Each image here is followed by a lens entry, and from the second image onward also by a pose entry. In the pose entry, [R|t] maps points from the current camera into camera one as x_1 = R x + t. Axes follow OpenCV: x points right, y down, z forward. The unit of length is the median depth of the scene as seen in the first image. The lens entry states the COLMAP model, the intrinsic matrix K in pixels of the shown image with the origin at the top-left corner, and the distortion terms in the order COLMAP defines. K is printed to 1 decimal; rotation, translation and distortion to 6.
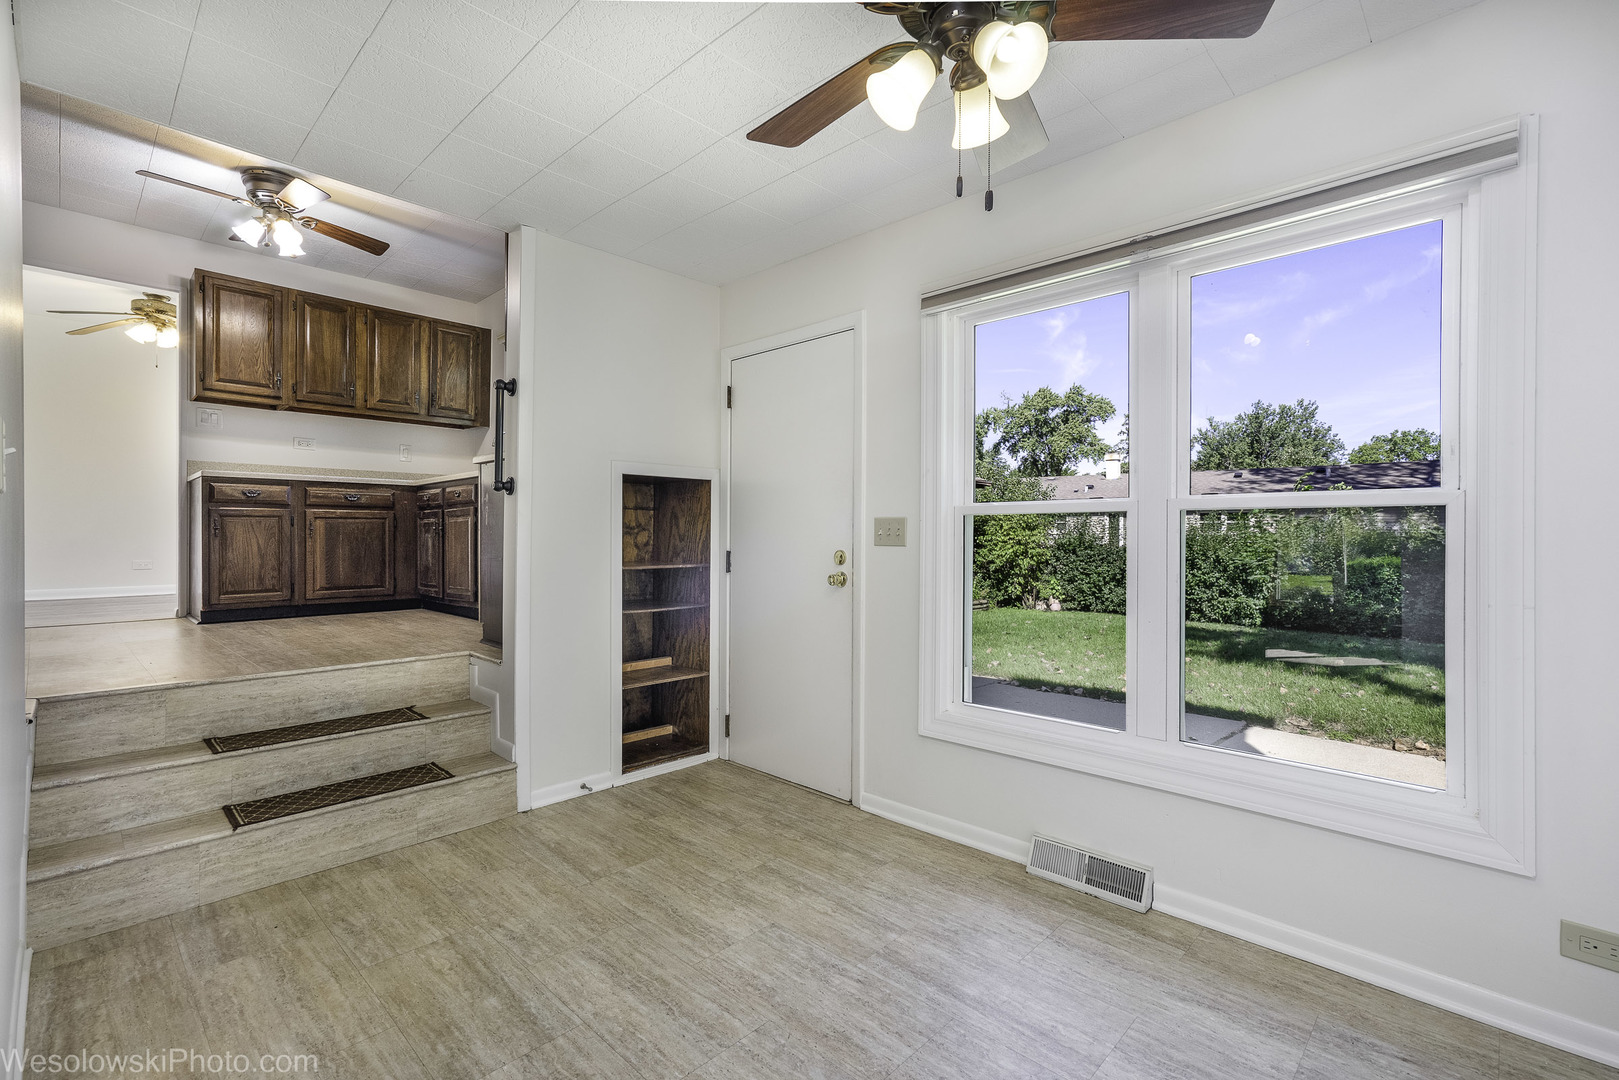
lens RADIAL K [[731.6, 0, 807.2], [0, 731.6, 539.0], [0, 0, 1]] dist [0.013009, 0.000820]
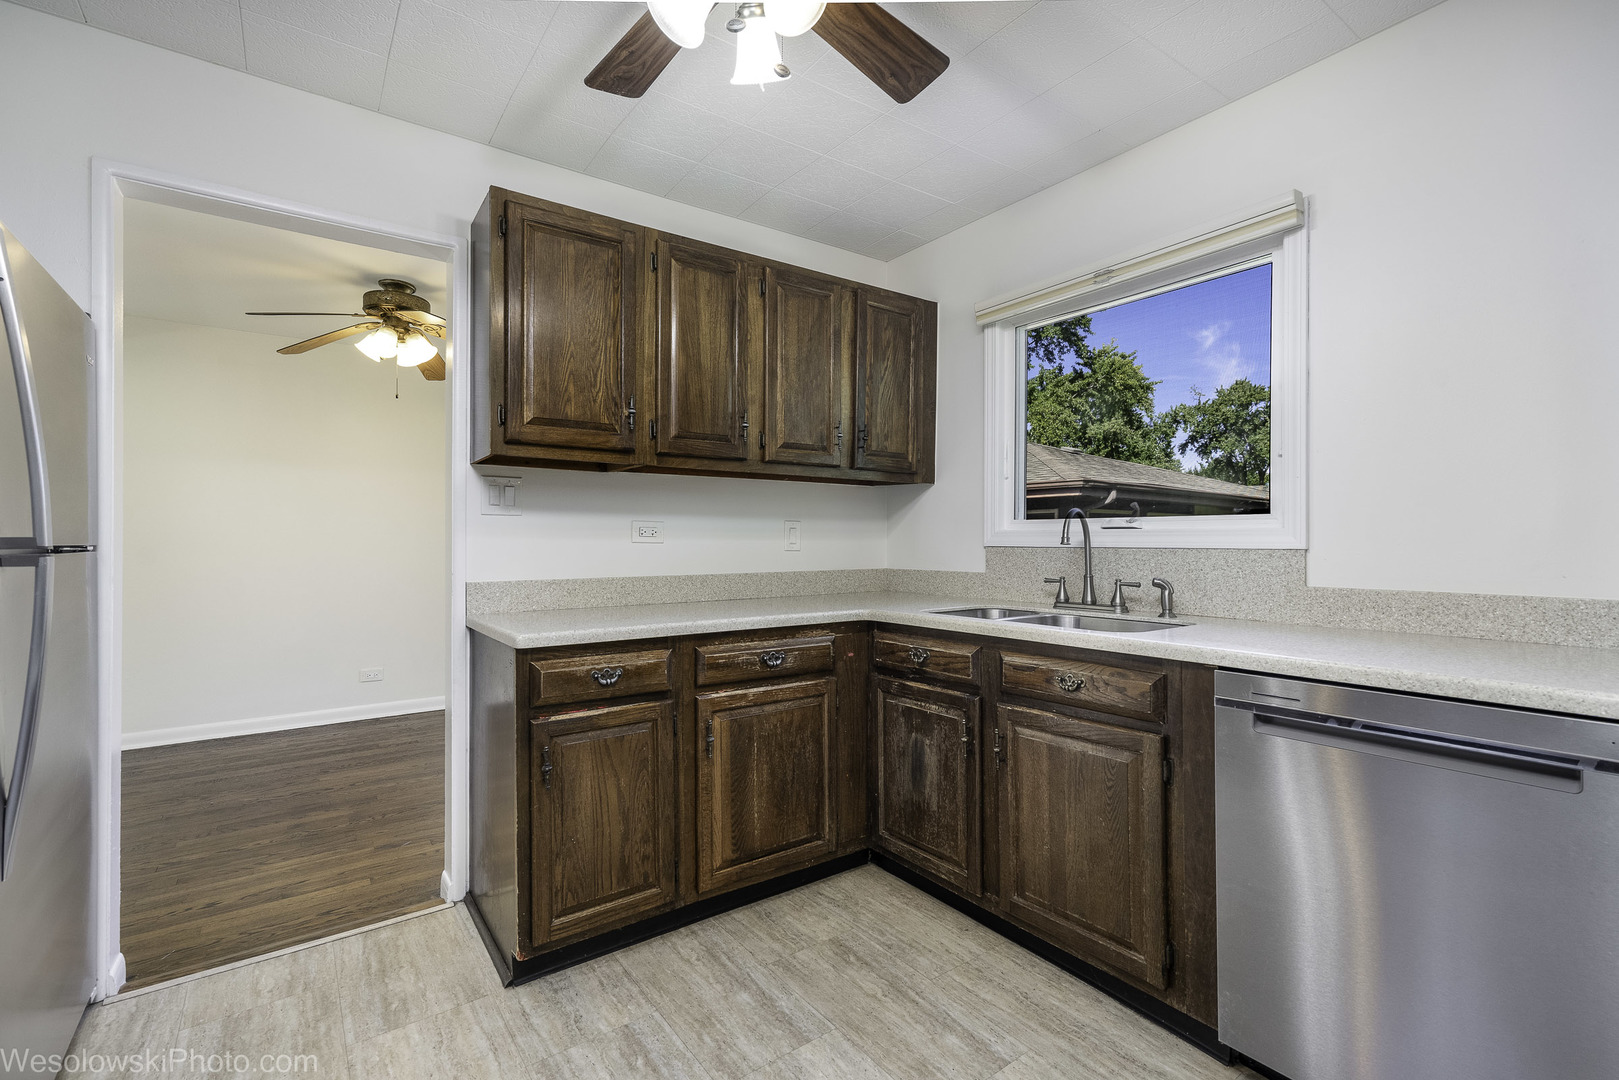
lens RADIAL K [[731.6, 0, 809.0], [0, 731.6, 542.7], [0, 0, 1]] dist [0.013009, 0.000820]
pose [[0.983531, -0.001169, -0.180737, -0.889311], [0.000728, 0.999997, -0.002506, -0.224533], [0.180739, 0.002333, 0.983528, 0.944848]]
